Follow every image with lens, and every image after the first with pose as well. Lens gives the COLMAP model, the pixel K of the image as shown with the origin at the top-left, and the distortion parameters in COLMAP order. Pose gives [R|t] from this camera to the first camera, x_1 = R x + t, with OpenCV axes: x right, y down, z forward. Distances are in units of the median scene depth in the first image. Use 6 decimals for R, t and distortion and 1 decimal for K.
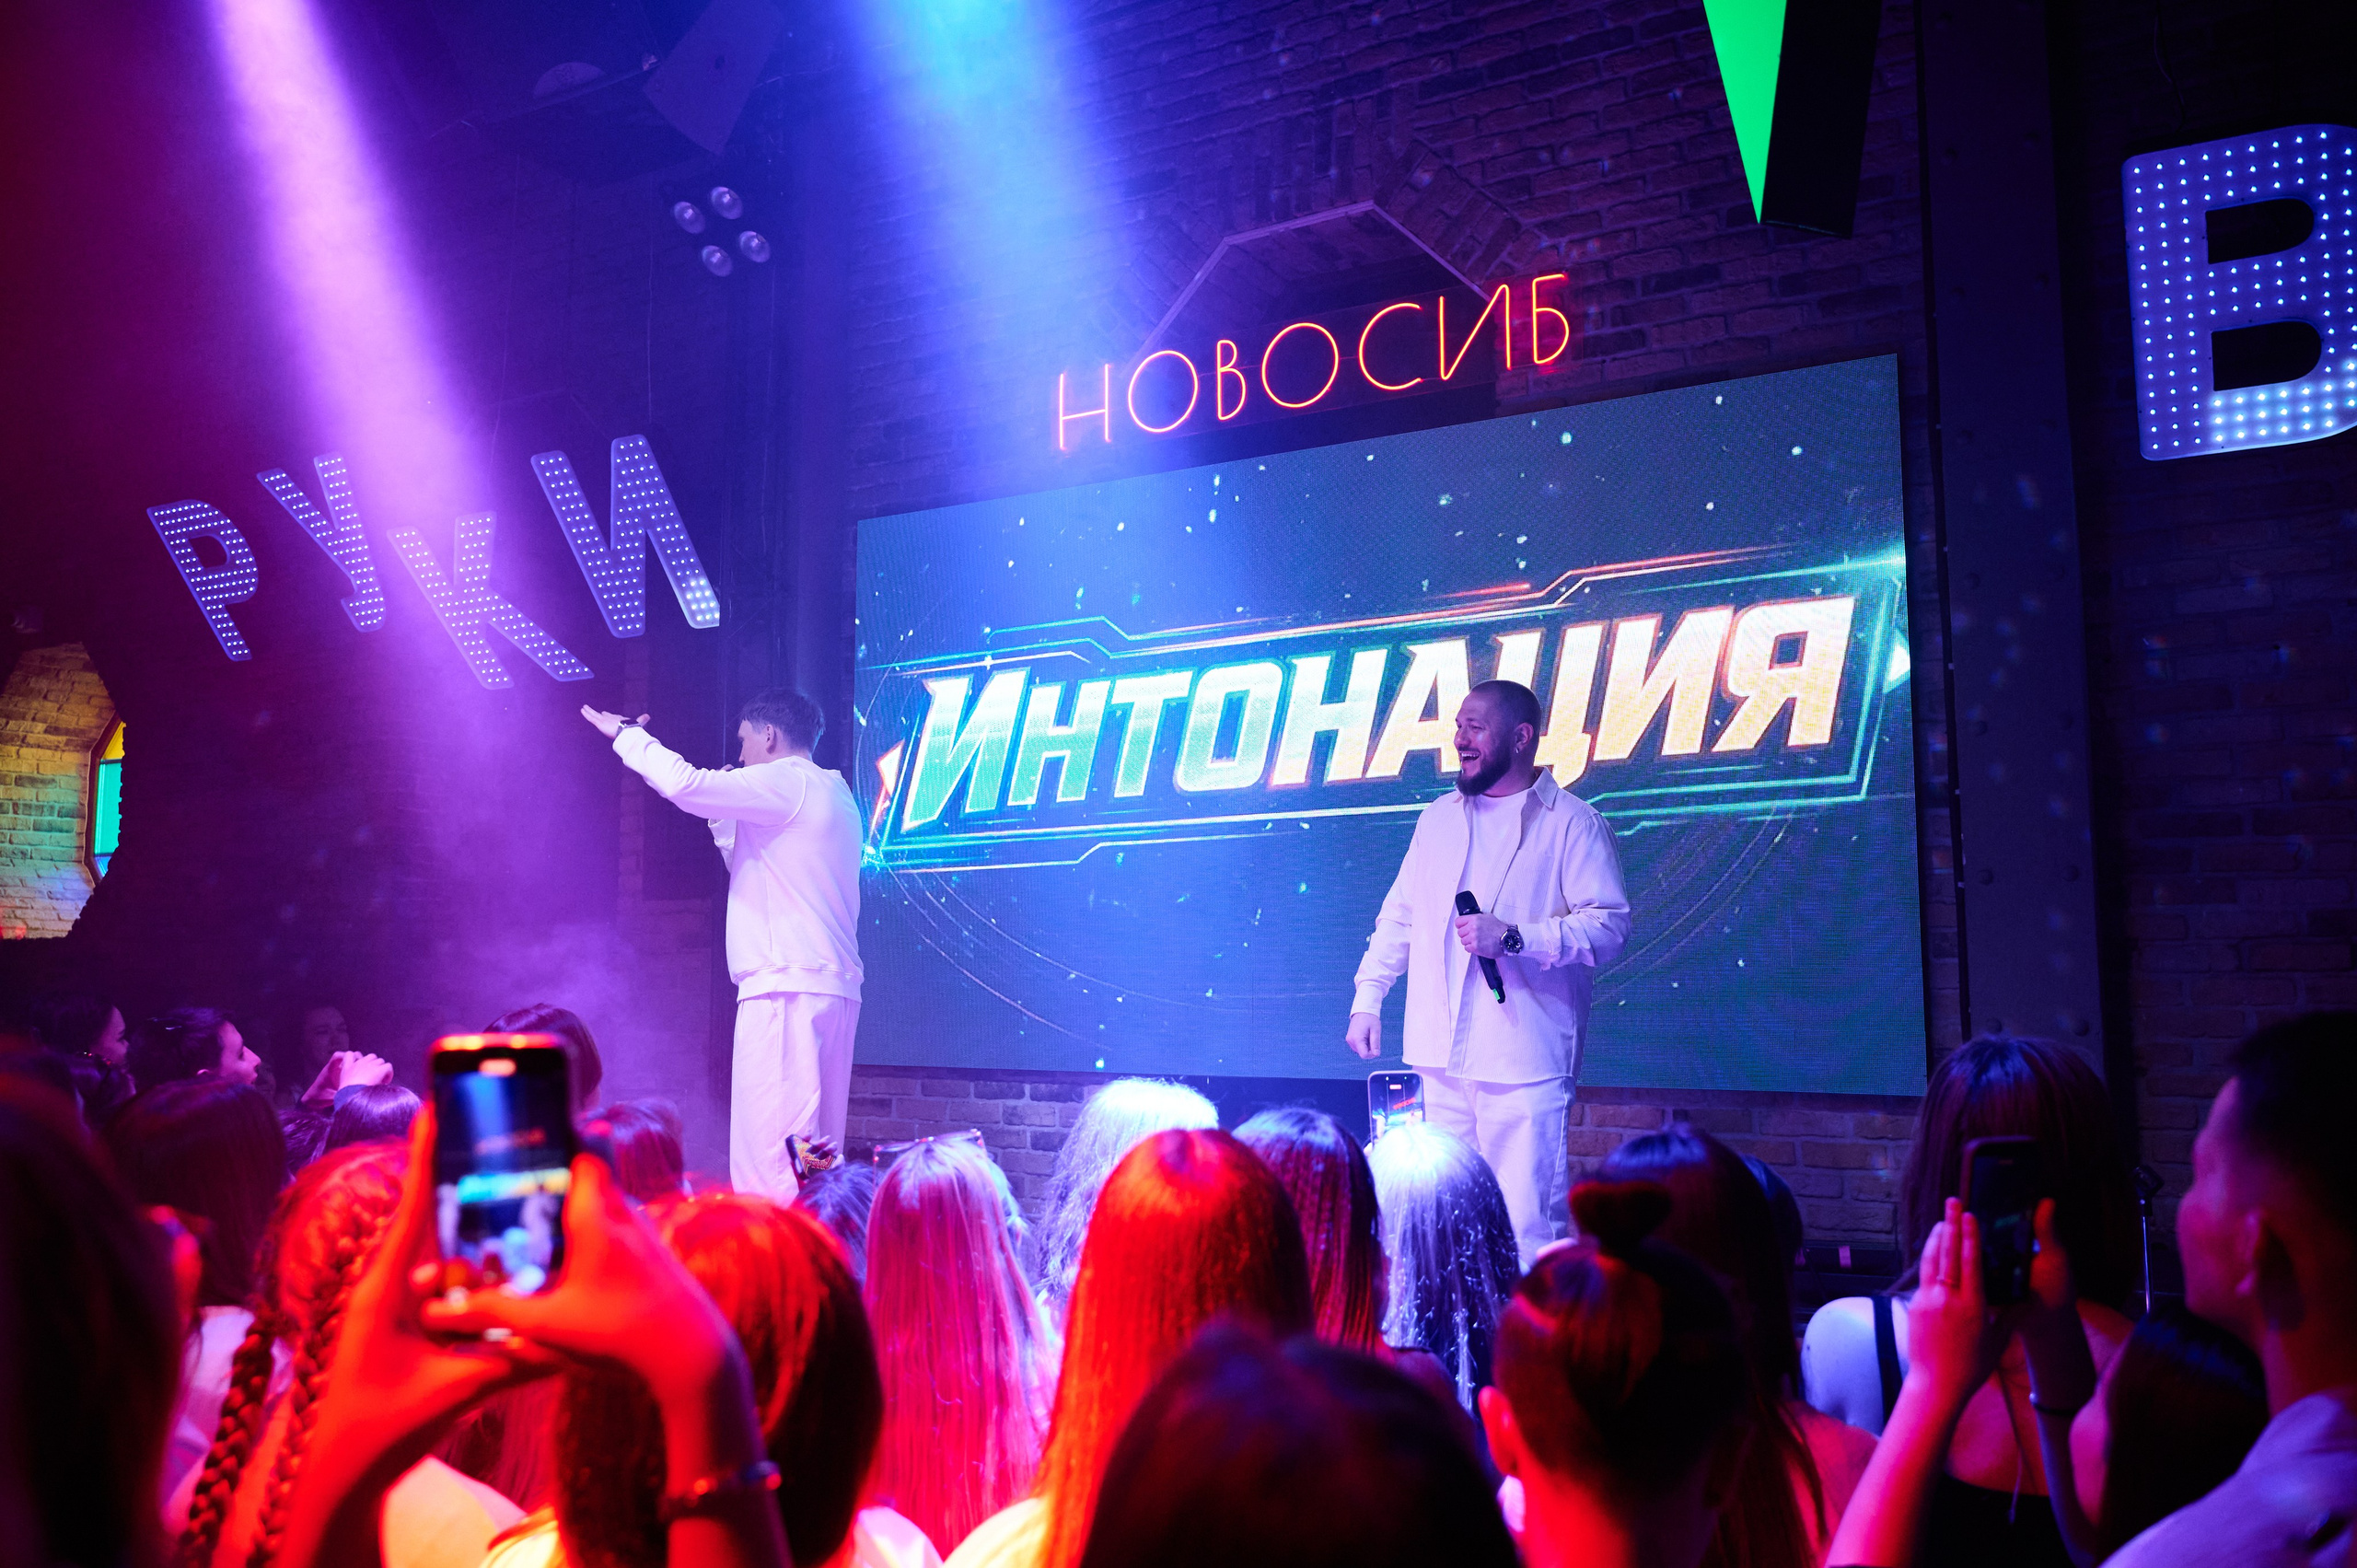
lens RADIAL K [[1931.5, 0, 1159.1], [0, 1931.5, 744.0], [0, 0, 1]] dist [-0.000980, -0.013139]
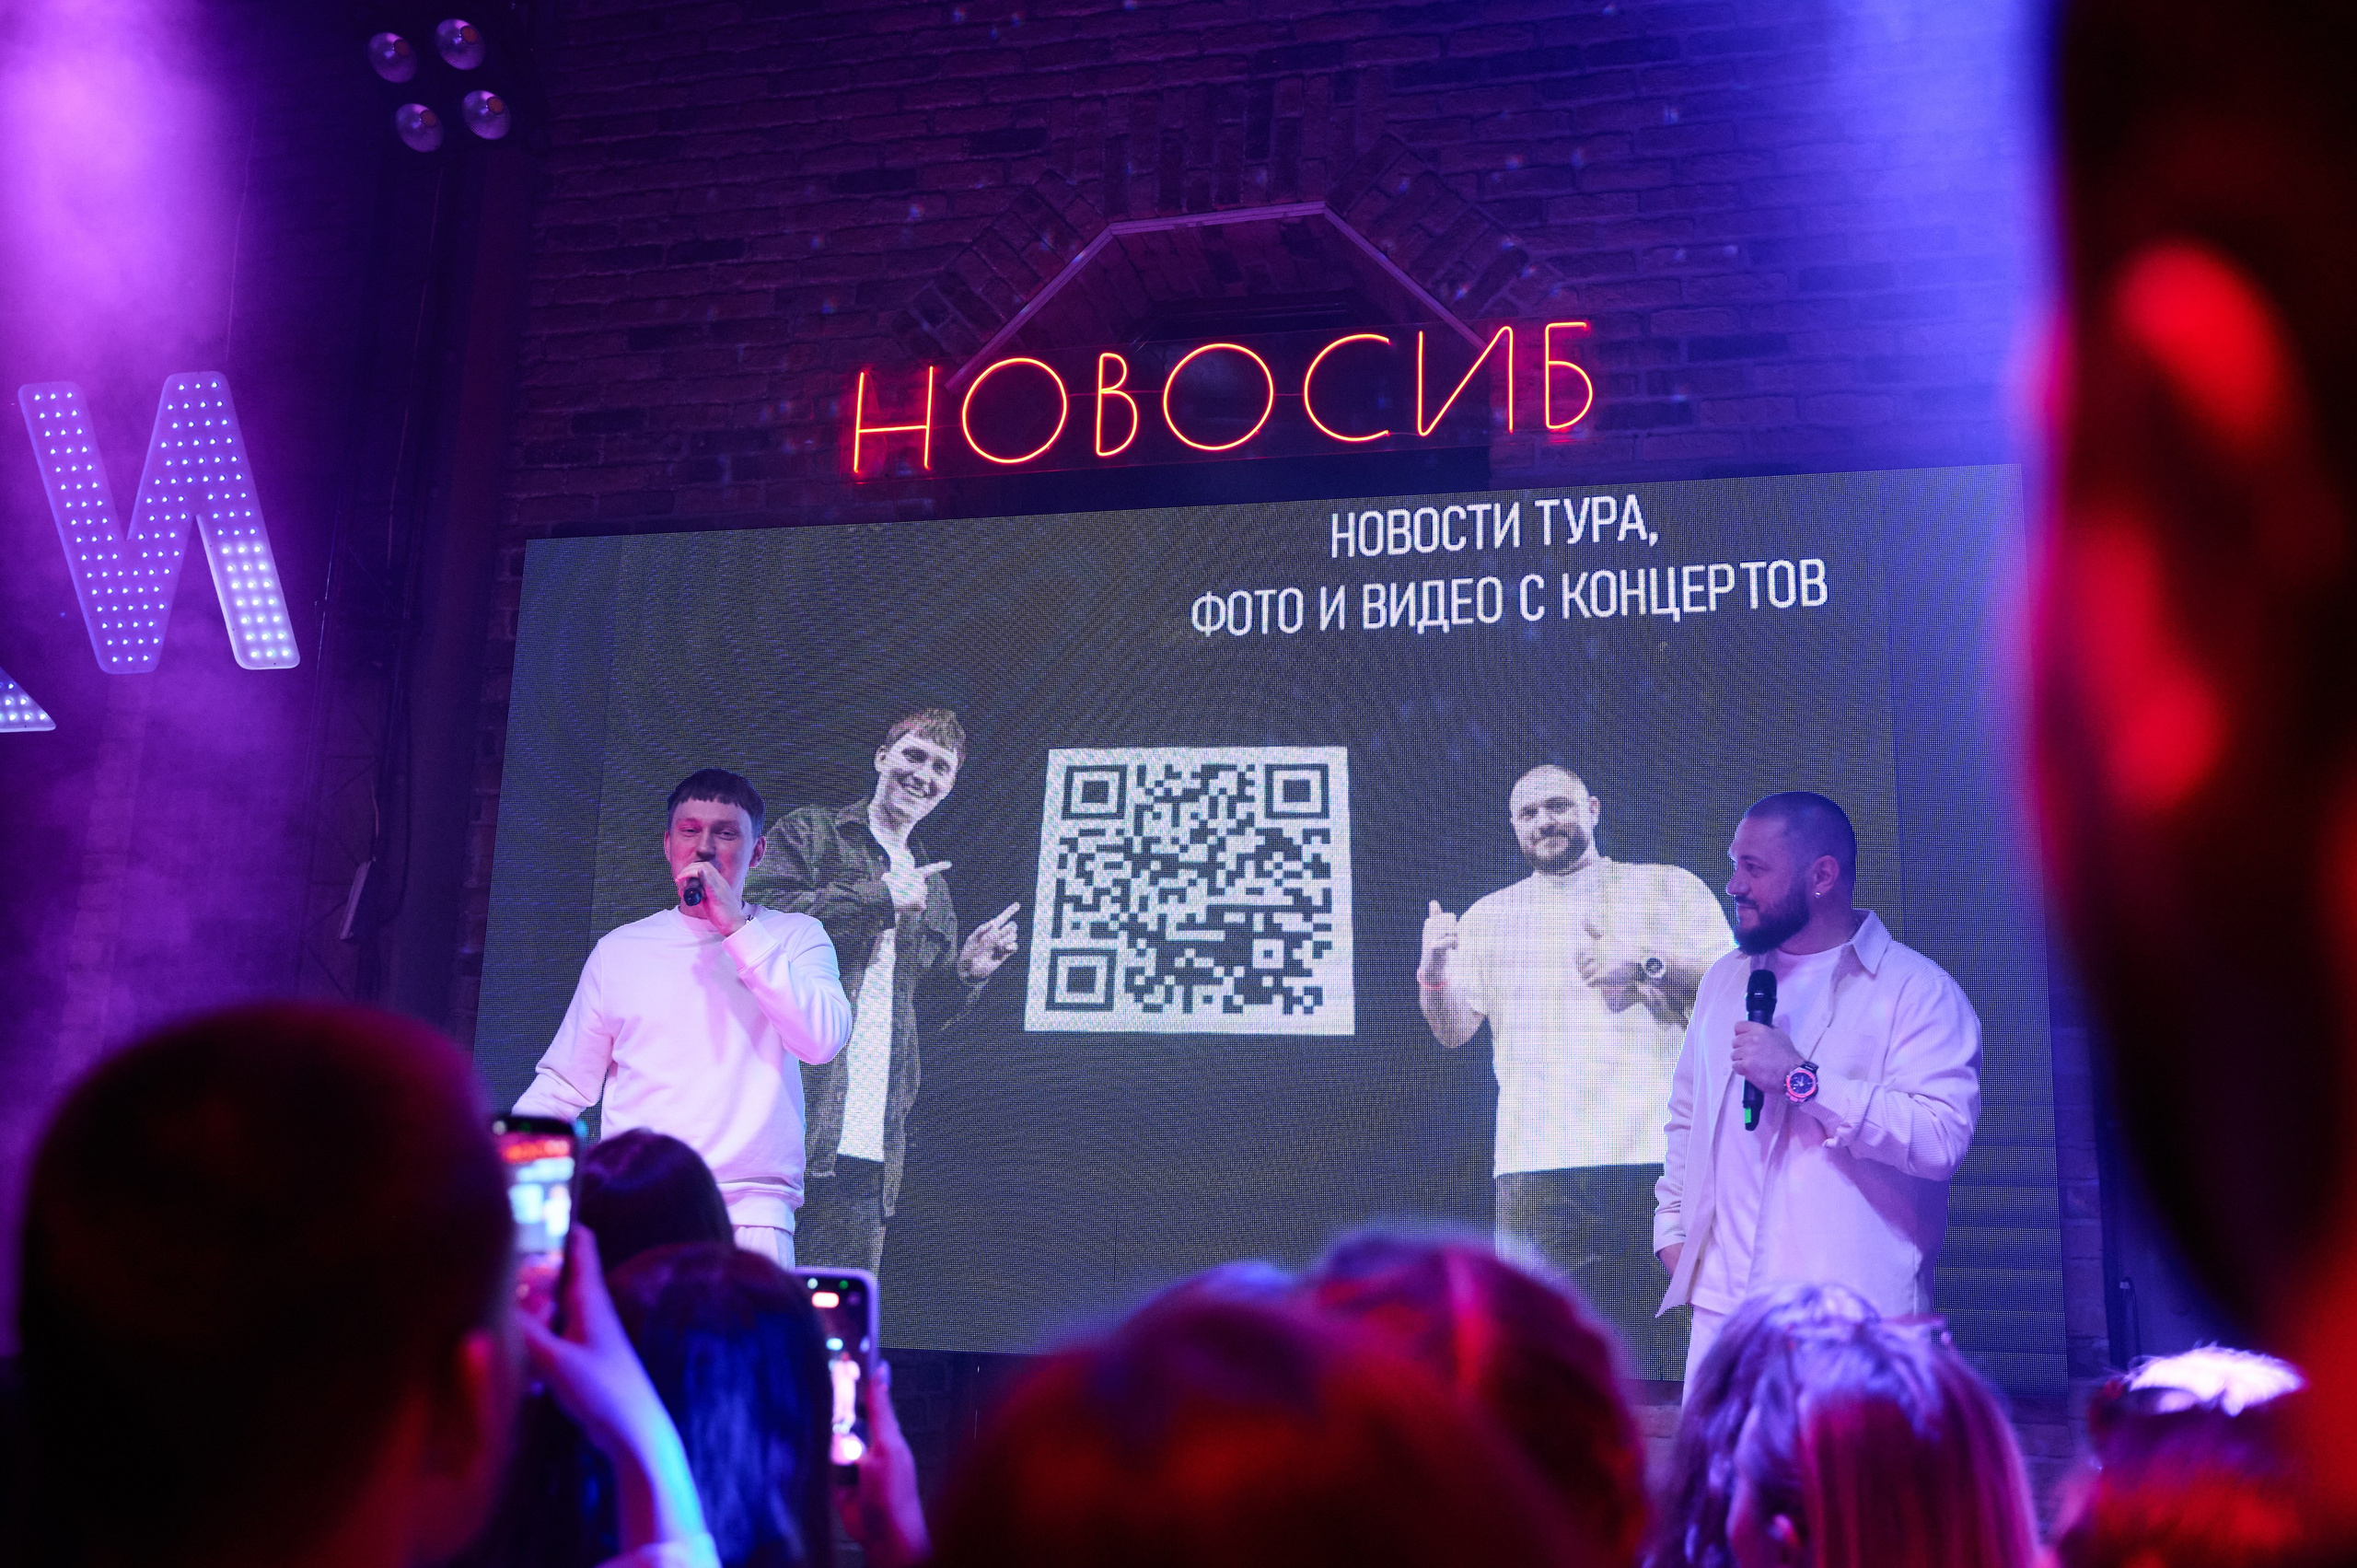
lens RADIAL K [[2325.5, 0, 1120.9], [0, 2325.5, 765.6], [0, 0, 1]] dist [-0.008453, 0.000000]
pose [[0.954645, 0.105541, 0.278413, -0.196700], [-0.073781, 0.989758, -0.122211, 0.058390], [-0.288460, 0.096127, 0.952654, 0.160042]]
